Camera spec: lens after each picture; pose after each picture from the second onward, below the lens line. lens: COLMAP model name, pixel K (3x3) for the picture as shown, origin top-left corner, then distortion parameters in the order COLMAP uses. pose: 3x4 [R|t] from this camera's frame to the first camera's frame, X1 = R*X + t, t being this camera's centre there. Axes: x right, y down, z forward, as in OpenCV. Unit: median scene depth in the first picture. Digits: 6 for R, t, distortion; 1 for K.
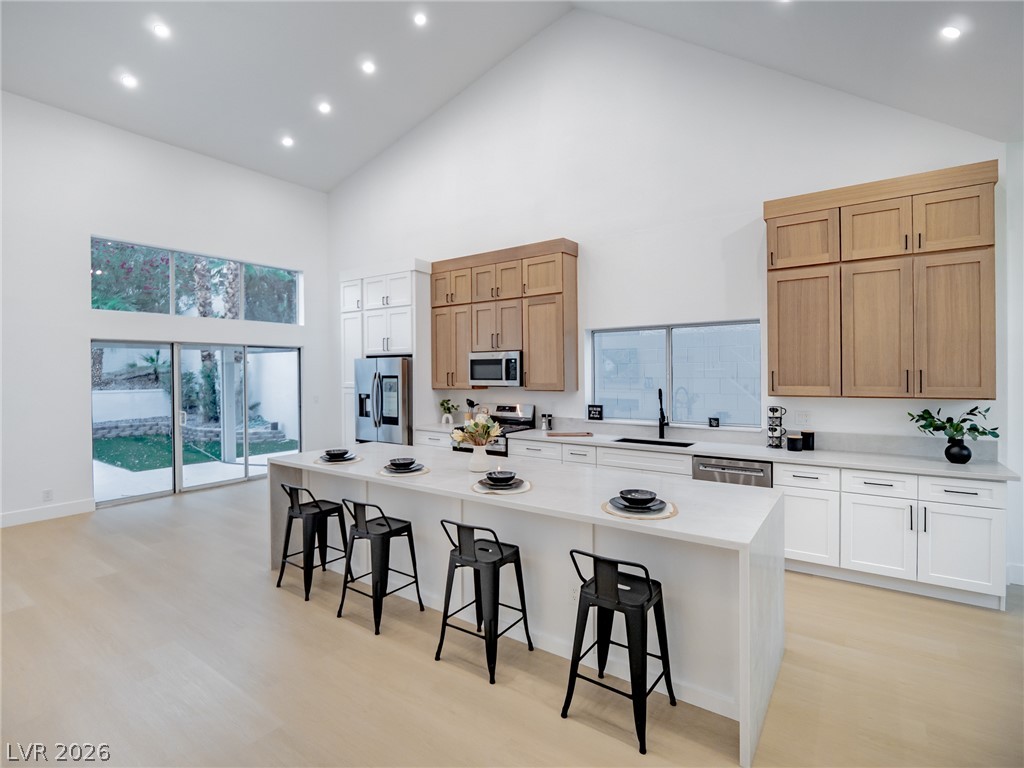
lens RADIAL K [[497.0, 0, 515.3], [0, 497.0, 371.6], [0, 0, 1]] dist [-0.002199, -0.006905]
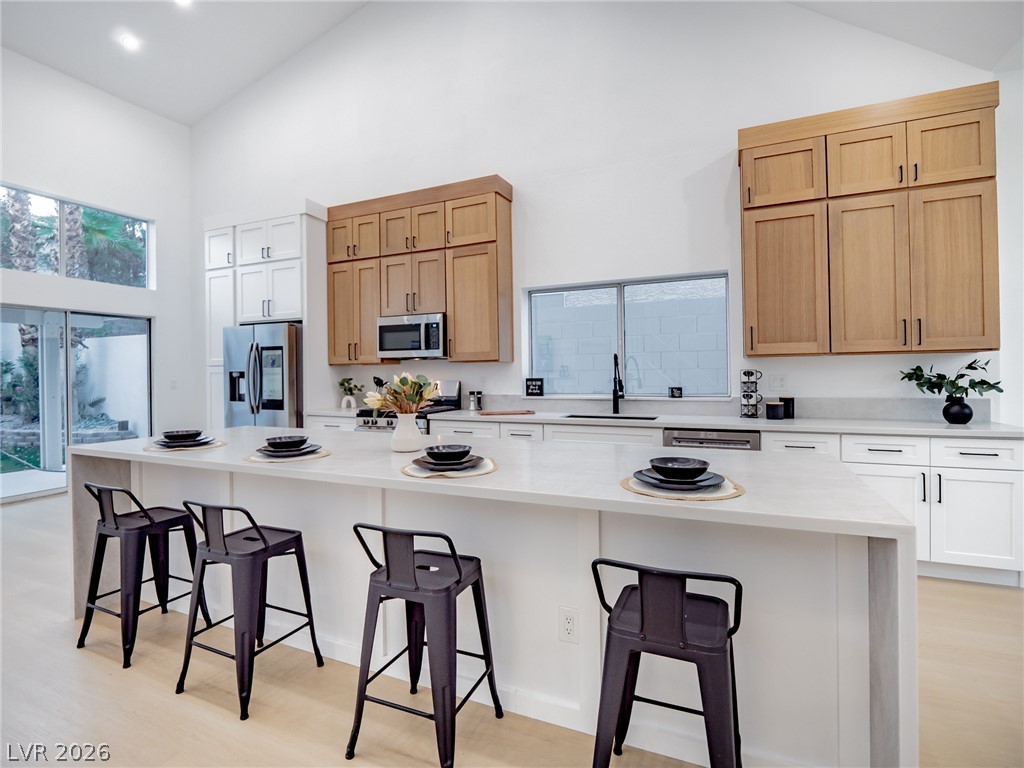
lens RADIAL K [[496.1, 0, 512.3], [0, 496.1, 370.8], [0, 0, 1]] dist [-0.002379, -0.011593]
pose [[0.980832, -0.004418, 0.194806, -0.038184], [0.005319, 0.999977, -0.004104, 0.057052], [-0.194783, 0.005061, 0.980833, 0.183342]]
